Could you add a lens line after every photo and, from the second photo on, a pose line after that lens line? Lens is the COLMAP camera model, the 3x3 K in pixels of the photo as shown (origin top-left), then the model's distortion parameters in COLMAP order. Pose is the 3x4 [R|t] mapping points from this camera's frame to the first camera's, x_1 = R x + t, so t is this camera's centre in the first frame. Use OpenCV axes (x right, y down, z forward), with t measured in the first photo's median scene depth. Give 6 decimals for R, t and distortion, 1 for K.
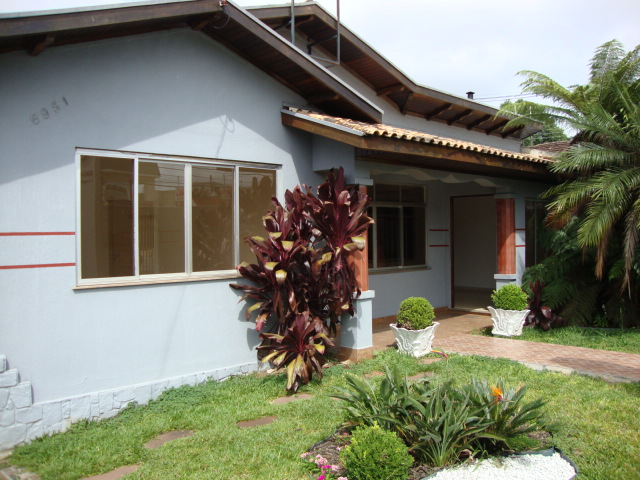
lens RADIAL K [[575.7, 0, 320.0], [0, 575.7, 240.0], [0, 0, 1]] dist [-0.202104, 0.207022]
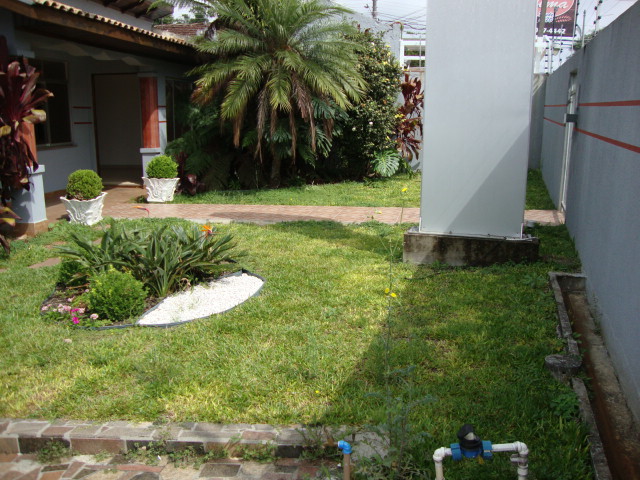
lens RADIAL K [[575.7, 0, 320.0], [0, 575.7, 240.0], [0, 0, 1]] dist [-0.202104, 0.207022]
pose [[0.778660, -0.123692, 0.615133, -0.142632], [-0.004187, 0.979330, 0.202226, 0.017568], [-0.627432, -0.160041, 0.762047, -0.077486]]
